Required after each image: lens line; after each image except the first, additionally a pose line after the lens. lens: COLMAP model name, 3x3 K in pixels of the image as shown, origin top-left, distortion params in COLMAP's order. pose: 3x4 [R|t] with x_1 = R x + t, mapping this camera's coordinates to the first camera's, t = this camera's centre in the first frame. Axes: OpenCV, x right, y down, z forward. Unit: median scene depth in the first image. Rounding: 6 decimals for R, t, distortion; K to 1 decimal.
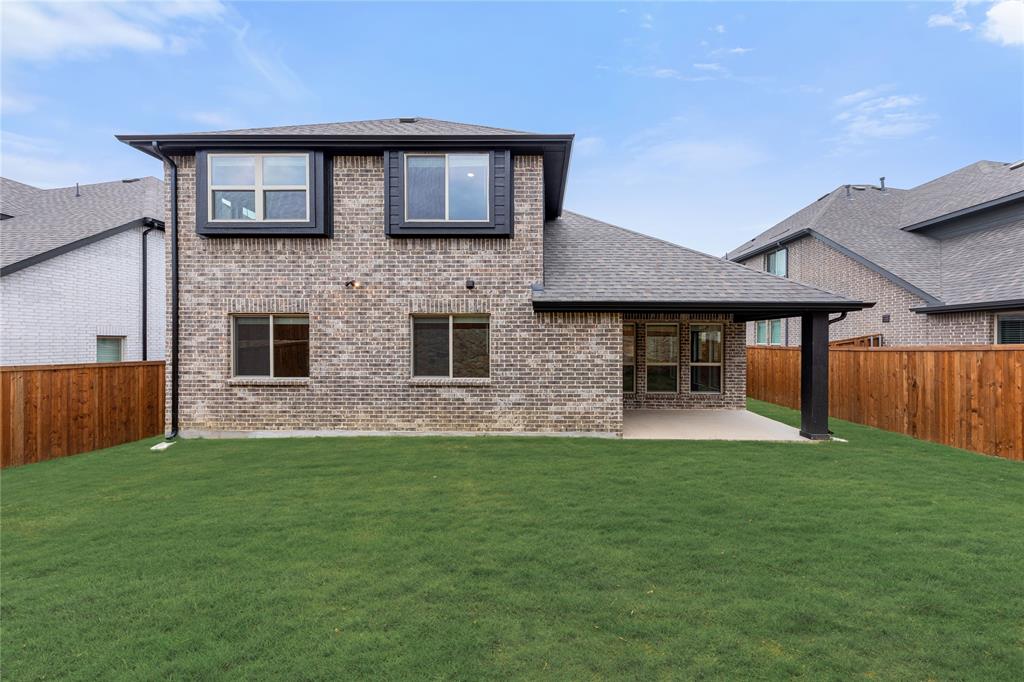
lens RADIAL K [[408.9, 0, 514.0], [0, 408.9, 344.0], [0, 0, 1]] dist [0.002988, -0.000057]
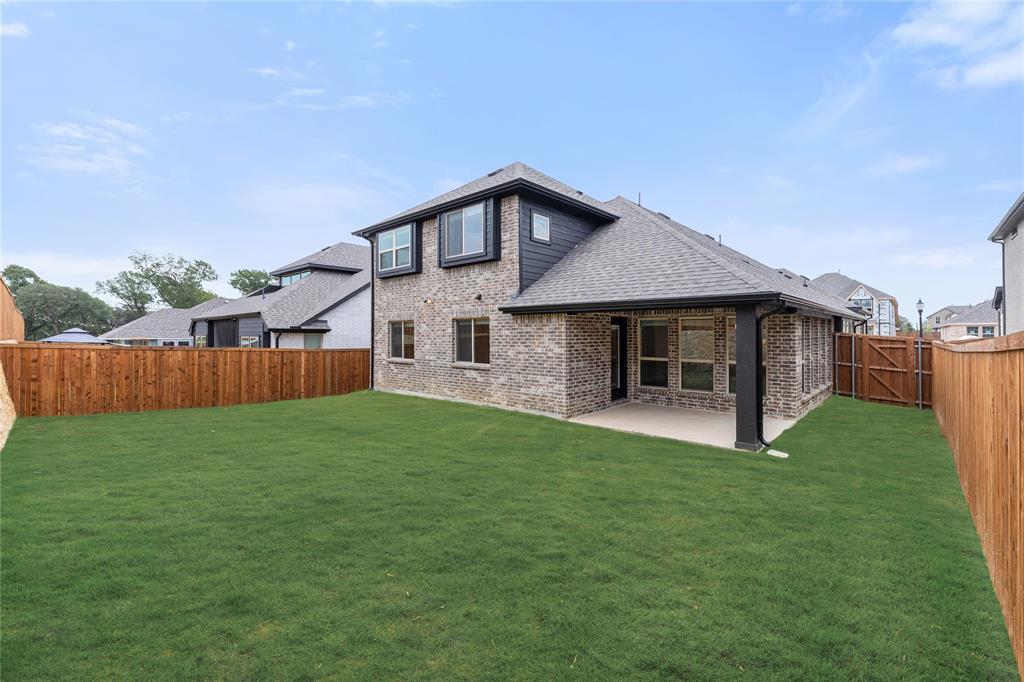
lens RADIAL K [[419.9, 0, 517.8], [0, 419.9, 335.8], [0, 0, 1]] dist [0.000174, -0.000018]
pose [[0.756499, -0.001772, -0.653993, 0.928363], [-0.000989, 0.999992, -0.003853, -0.006813], [0.653994, 0.003561, 0.756491, -0.000293]]
